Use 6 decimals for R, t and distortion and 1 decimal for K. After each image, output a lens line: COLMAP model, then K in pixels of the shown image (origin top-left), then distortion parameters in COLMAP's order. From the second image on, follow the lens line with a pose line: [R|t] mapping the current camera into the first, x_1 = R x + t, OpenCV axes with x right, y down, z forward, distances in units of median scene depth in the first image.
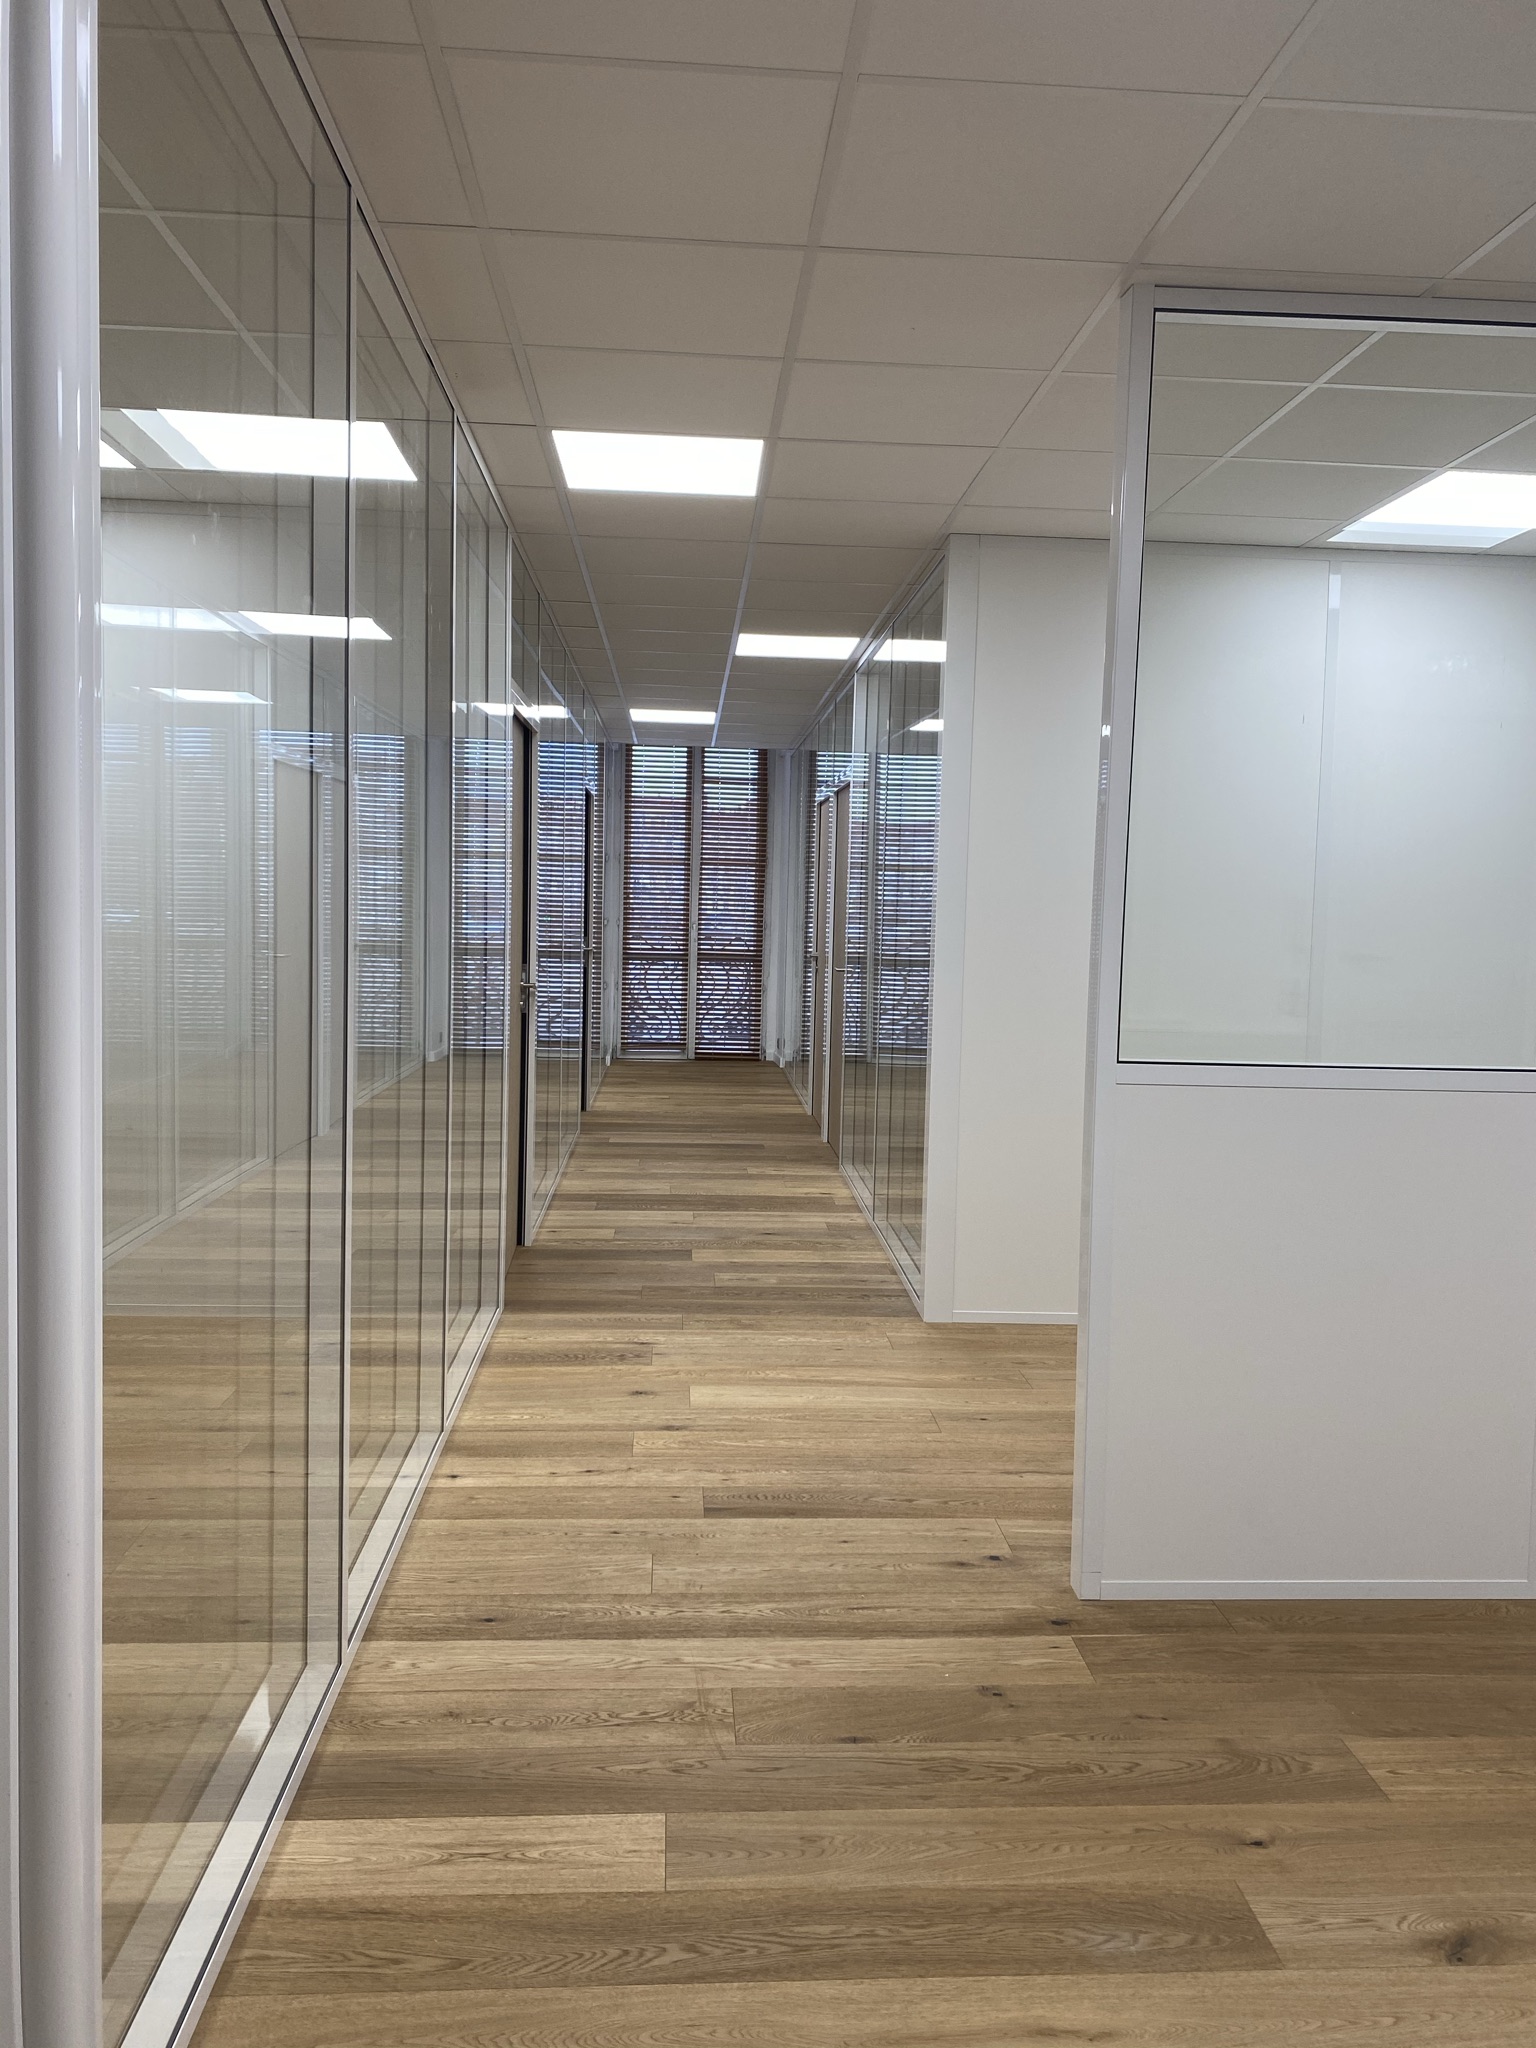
lens RADIAL K [[1572.9, 0, 767.9], [0, 1572.9, 1023.4], [0, 0, 1]] dist [-0.001172, 0.000063]
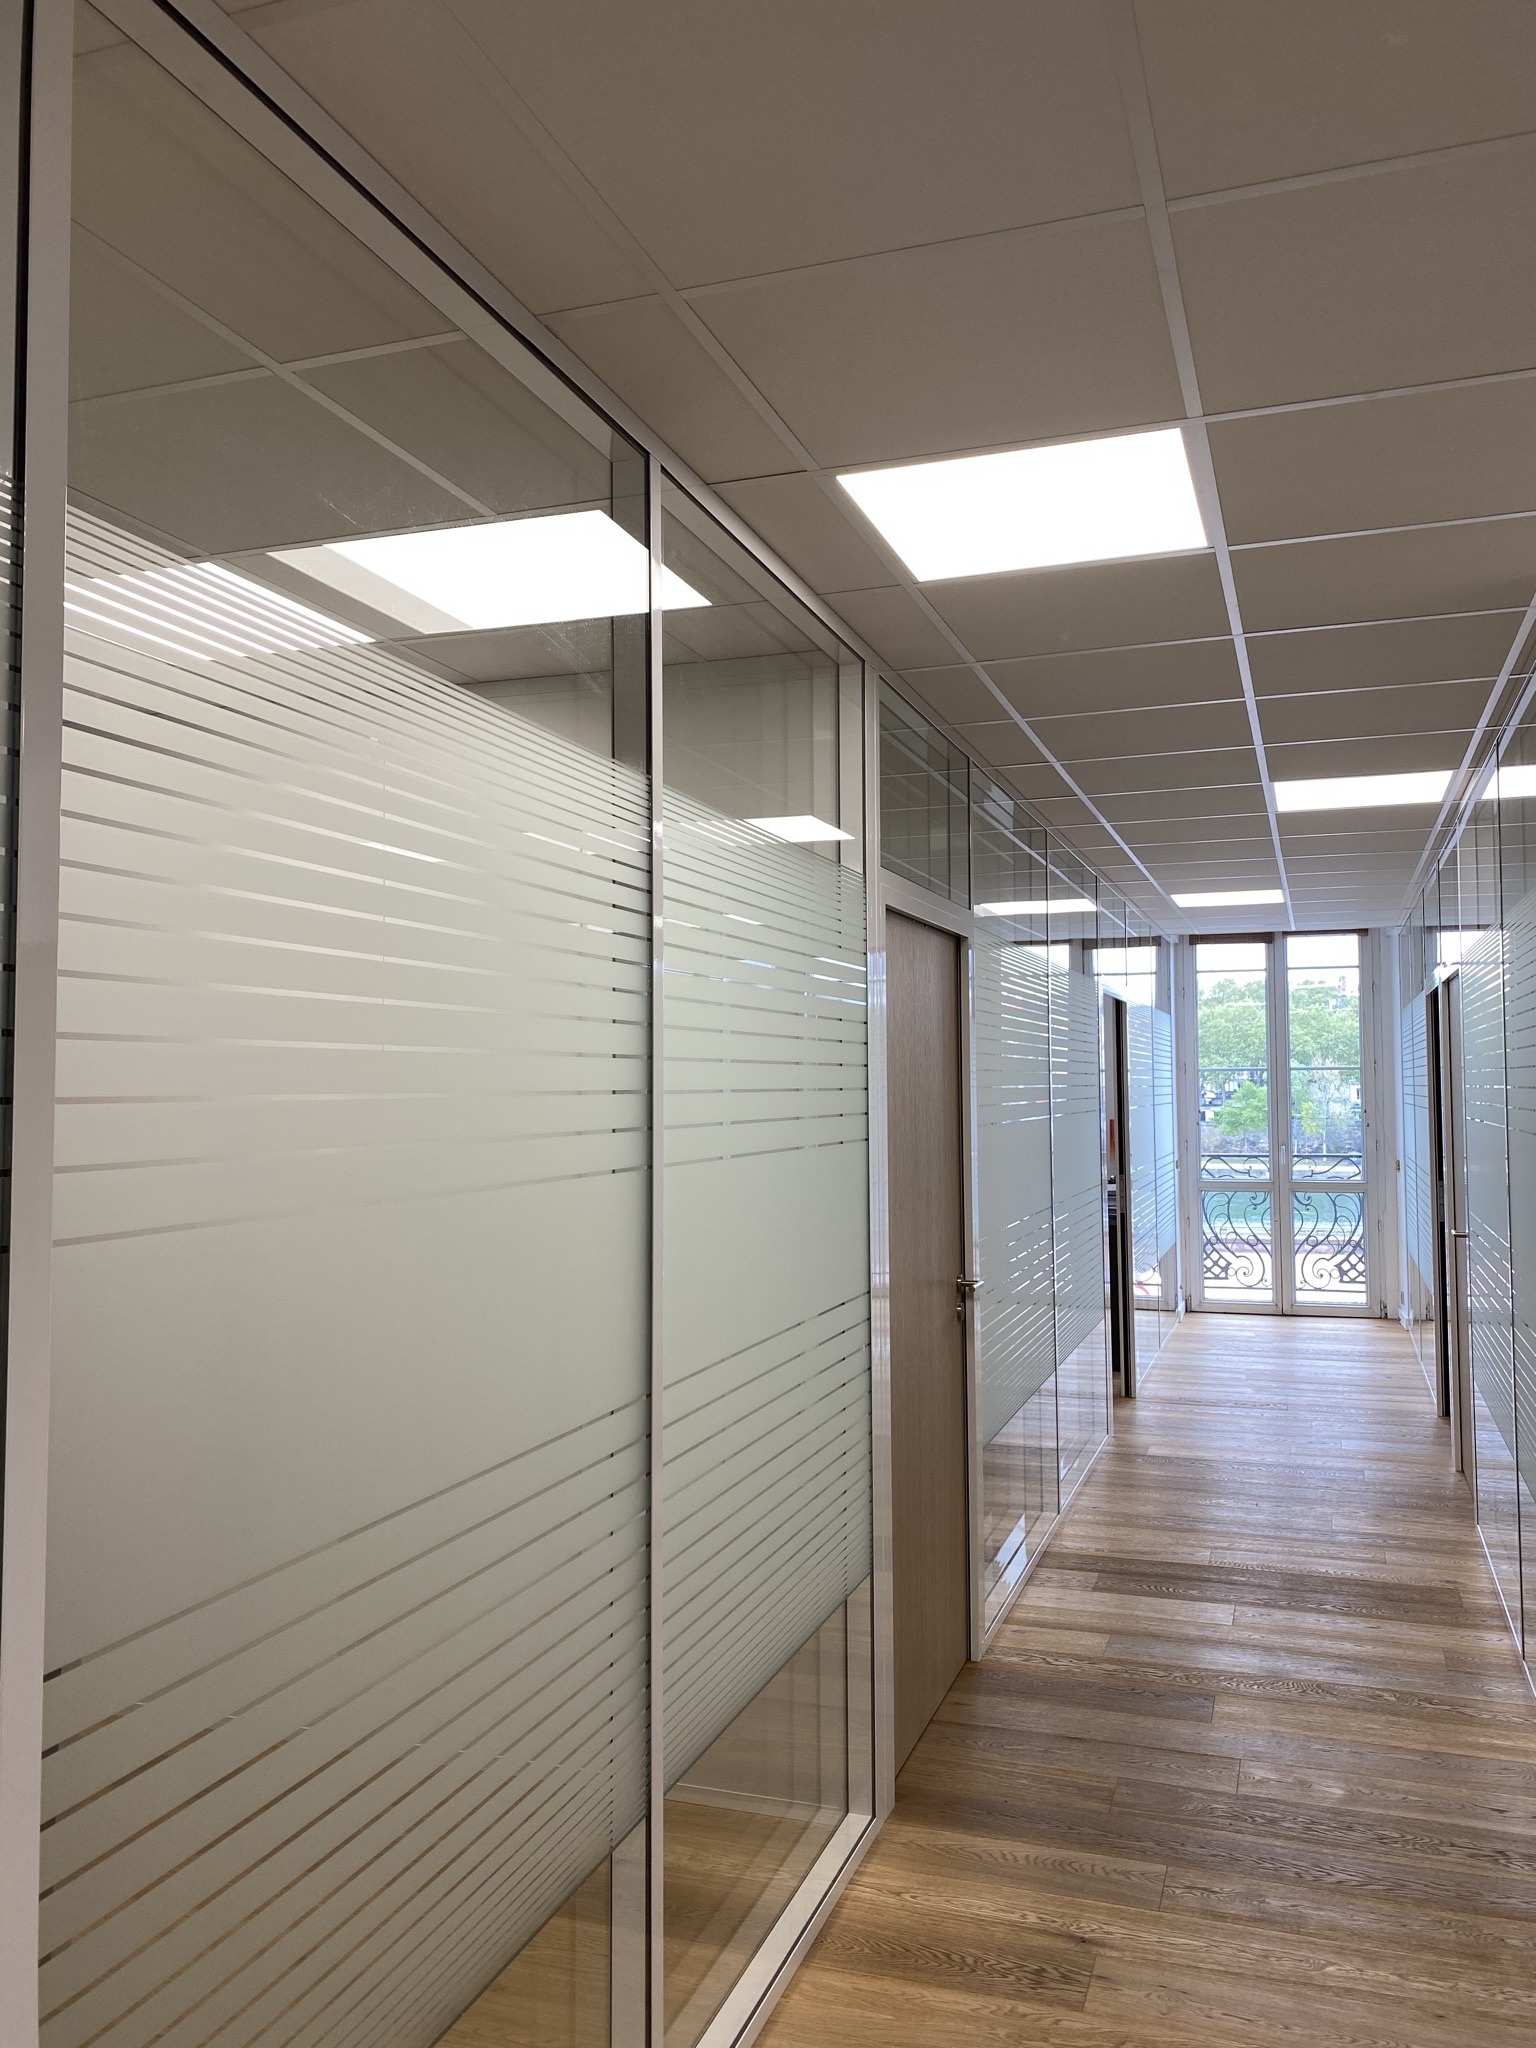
lens RADIAL K [[1572.9, 0, 770.5], [0, 1572.9, 1018.1], [0, 0, 1]] dist [-0.001172, 0.000063]
pose [[0.922773, -0.048283, -0.382307, 0.040581], [0.000201, 0.992179, -0.124820, -0.050374], [0.385343, 0.115104, 0.915566, 0.264005]]
